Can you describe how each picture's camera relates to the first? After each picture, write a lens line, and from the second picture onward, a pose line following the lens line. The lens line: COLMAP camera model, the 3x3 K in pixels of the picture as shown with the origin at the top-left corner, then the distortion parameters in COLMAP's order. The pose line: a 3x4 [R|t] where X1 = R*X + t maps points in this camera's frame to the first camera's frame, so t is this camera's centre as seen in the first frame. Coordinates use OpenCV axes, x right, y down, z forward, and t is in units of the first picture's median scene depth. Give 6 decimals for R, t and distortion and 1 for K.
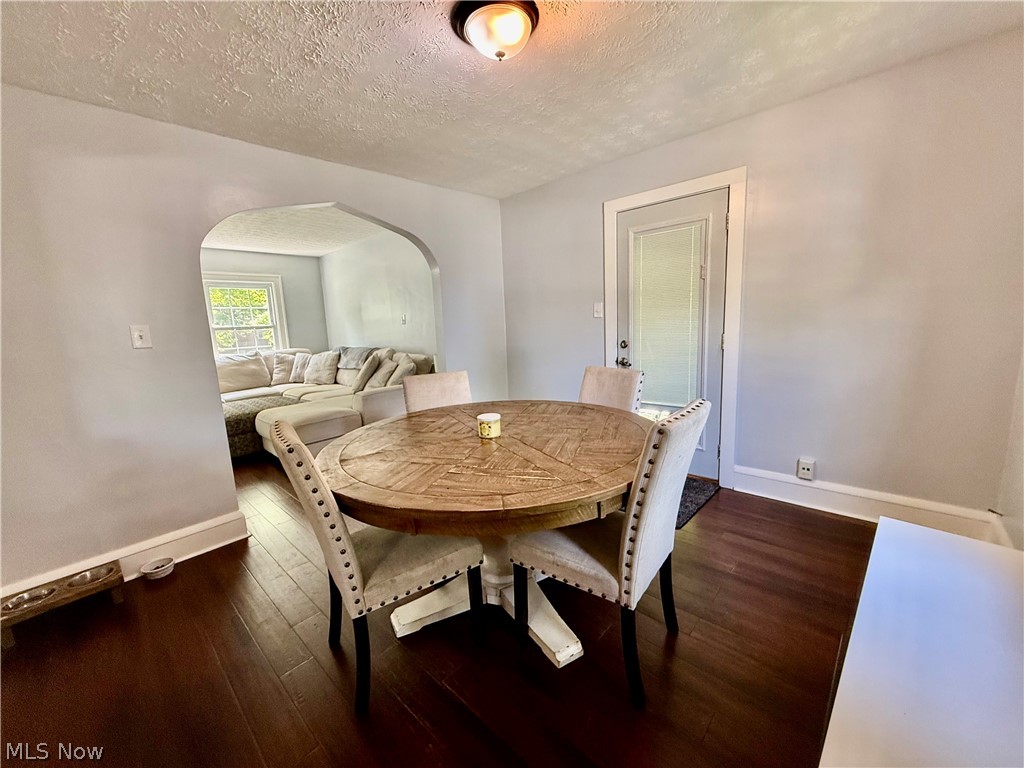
lens RADIAL K [[406.9, 0, 507.8], [0, 406.9, 385.2], [0, 0, 1]] dist [0.001049, 0.000154]
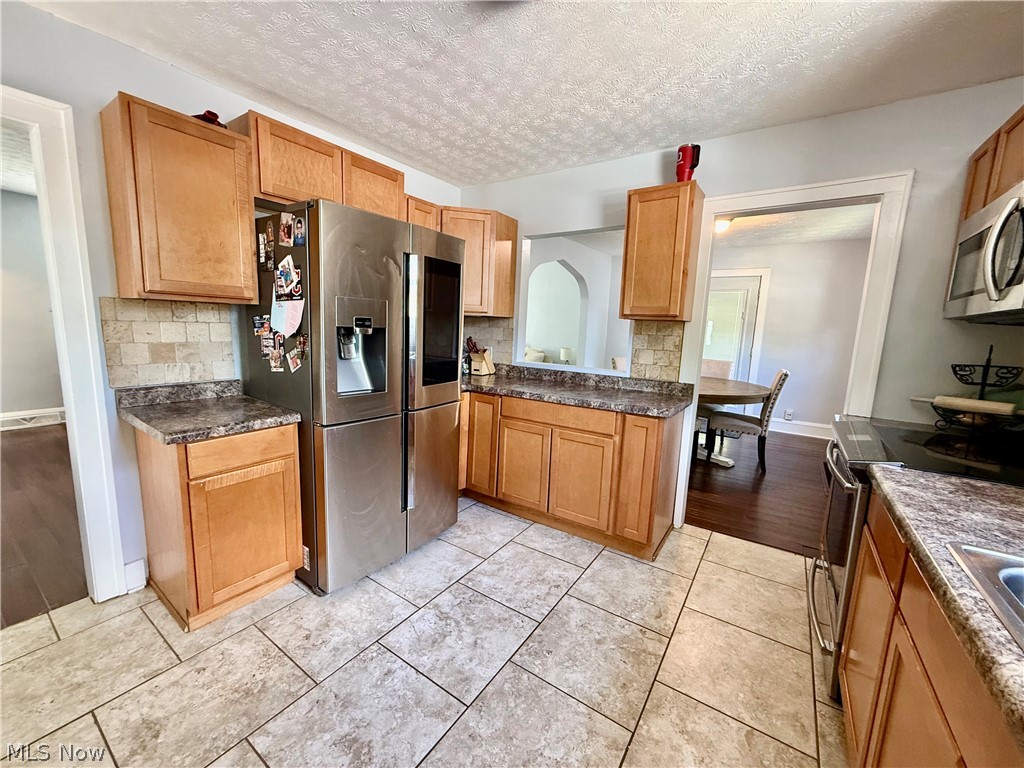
lens RADIAL K [[406.9, 0, 507.8], [0, 406.9, 385.2], [0, 0, 1]] dist [0.001049, 0.000154]
pose [[0.983993, 0.055901, 0.169215, -1.444234], [-0.054274, 0.998425, -0.014229, 0.222672], [-0.169743, 0.004817, 0.985477, -1.120071]]
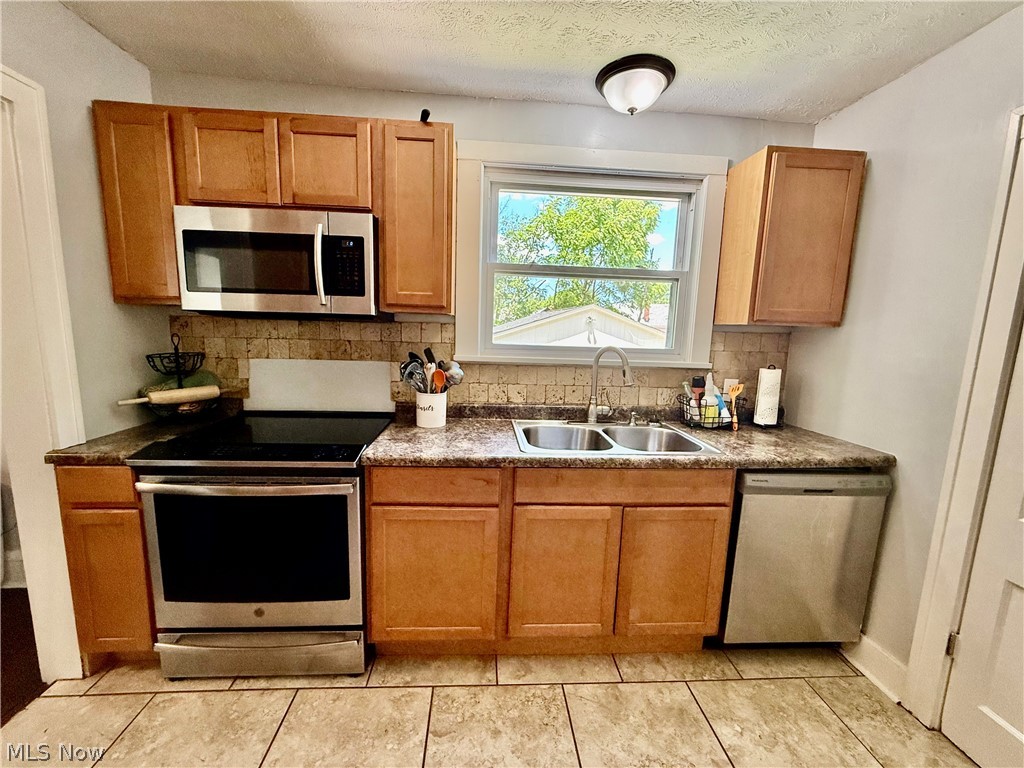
lens RADIAL K [[410.5, 0, 510.6], [0, 410.5, 385.3], [0, 0, 1]] dist [0.000683, 0.000165]
pose [[-0.737857, -0.076025, 0.670662, -1.417825], [0.106334, 0.968135, 0.226734, 0.034518], [-0.666528, 0.238612, -0.706261, -0.178714]]
